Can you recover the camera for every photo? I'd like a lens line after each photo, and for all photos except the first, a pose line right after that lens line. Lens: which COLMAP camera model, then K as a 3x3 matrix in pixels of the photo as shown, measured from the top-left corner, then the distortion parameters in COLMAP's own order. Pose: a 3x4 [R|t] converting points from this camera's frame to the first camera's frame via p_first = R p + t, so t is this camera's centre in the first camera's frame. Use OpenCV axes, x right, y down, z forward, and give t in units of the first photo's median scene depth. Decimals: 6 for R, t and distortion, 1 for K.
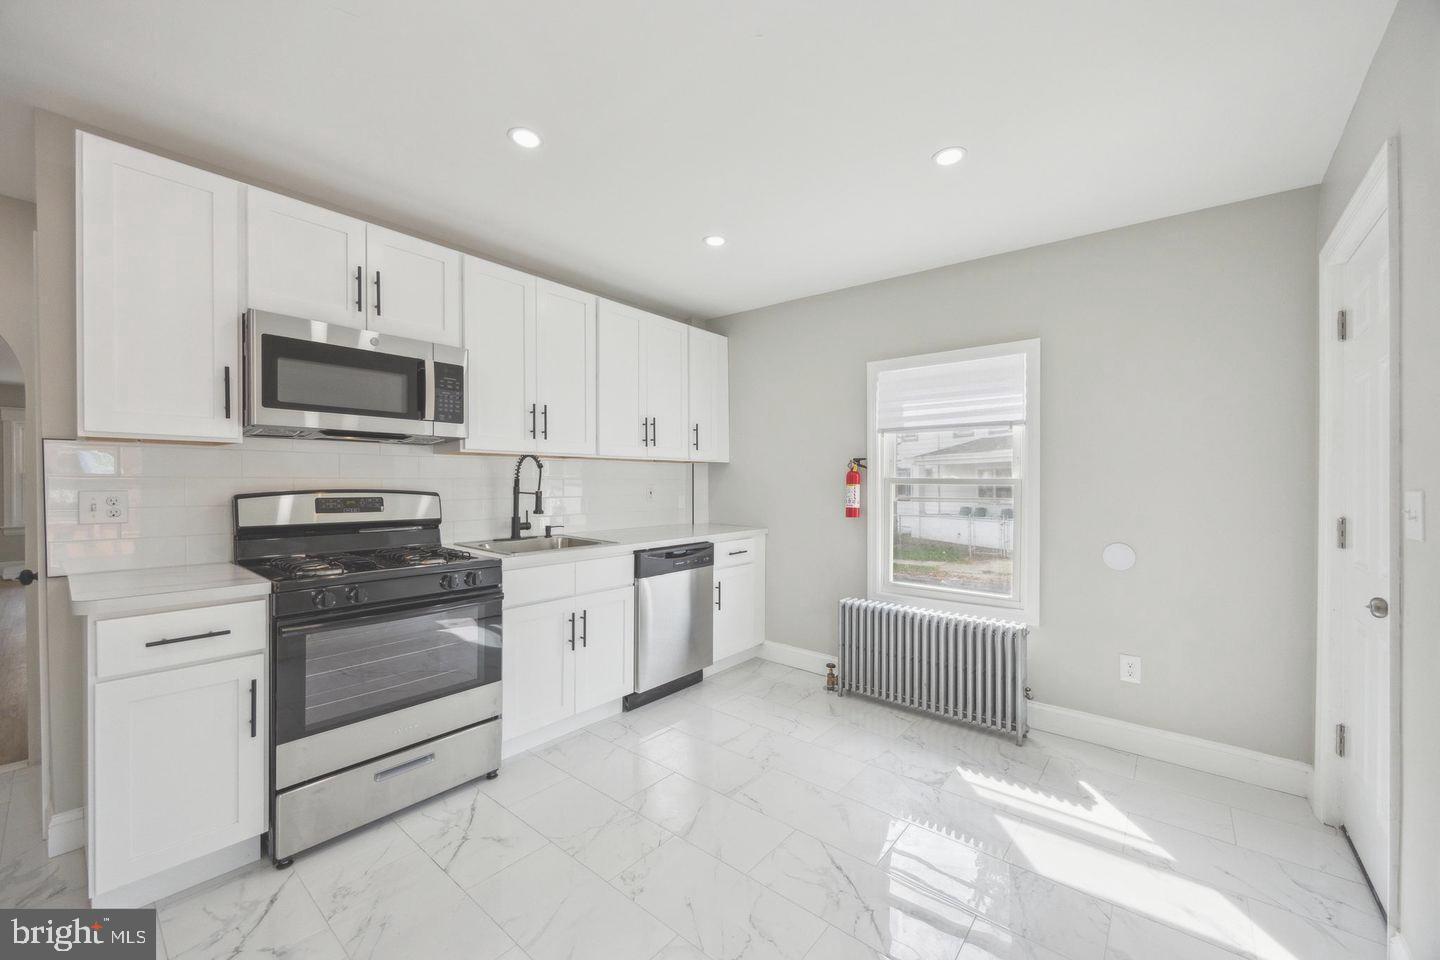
lens RADIAL K [[549.1, 0, 717.7], [0, 549.1, 481.5], [0, 0, 1]] dist [-0.000389, -0.000195]
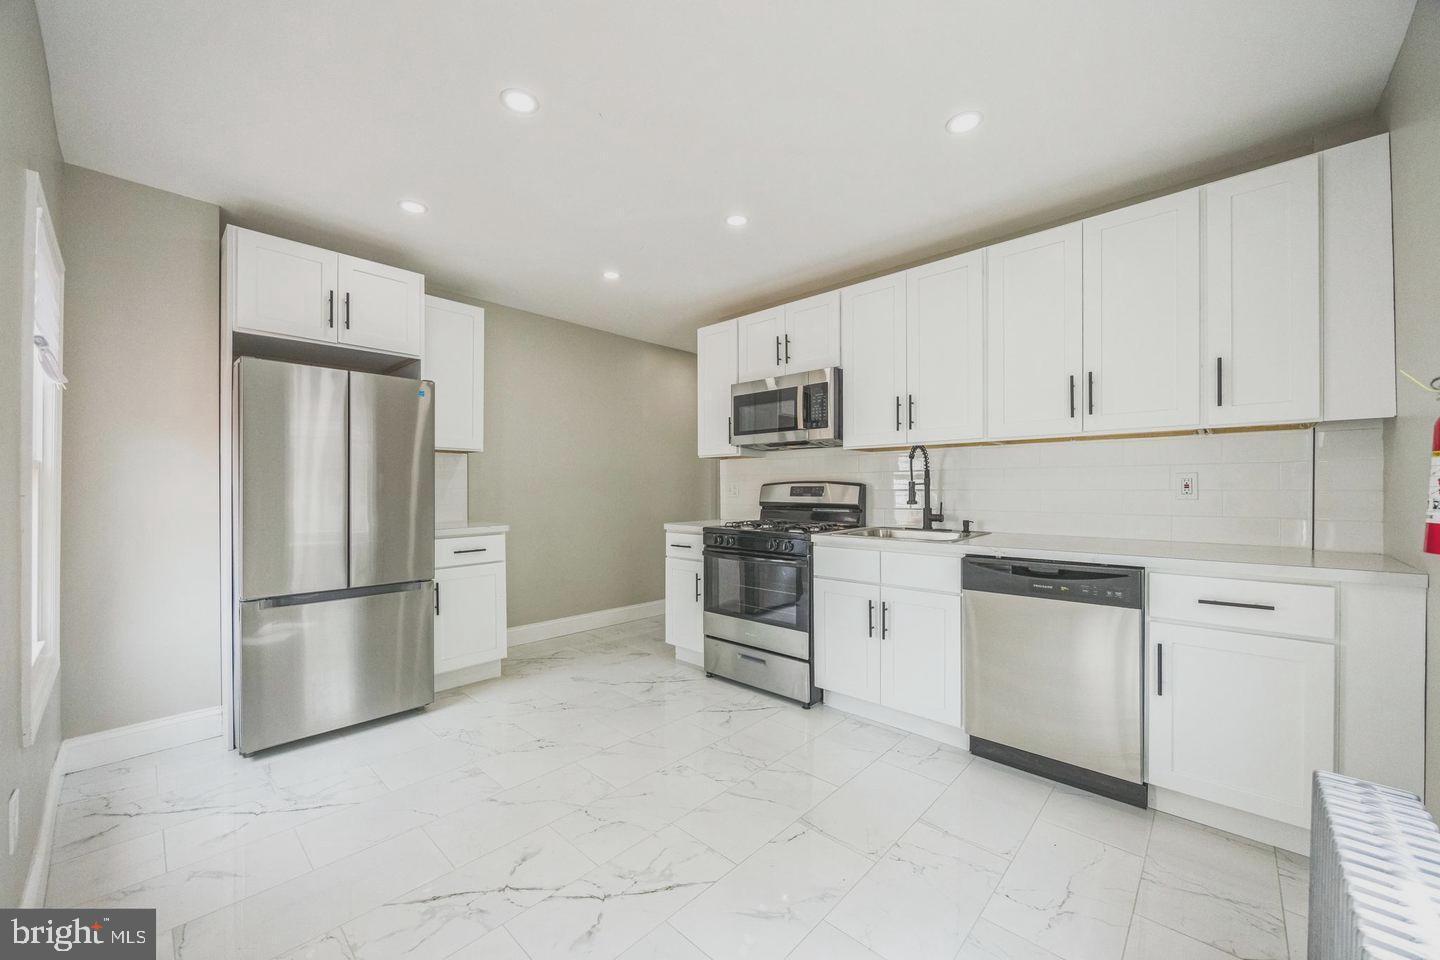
lens RADIAL K [[549.1, 0, 716.4], [0, 549.1, 487.6], [0, 0, 1]] dist [-0.000389, -0.000195]
pose [[-0.051219, -0.001074, -0.998687, 0.782878], [0.004270, 0.999990, -0.001294, 0.031809], [0.998678, -0.004331, -0.051214, 0.785964]]
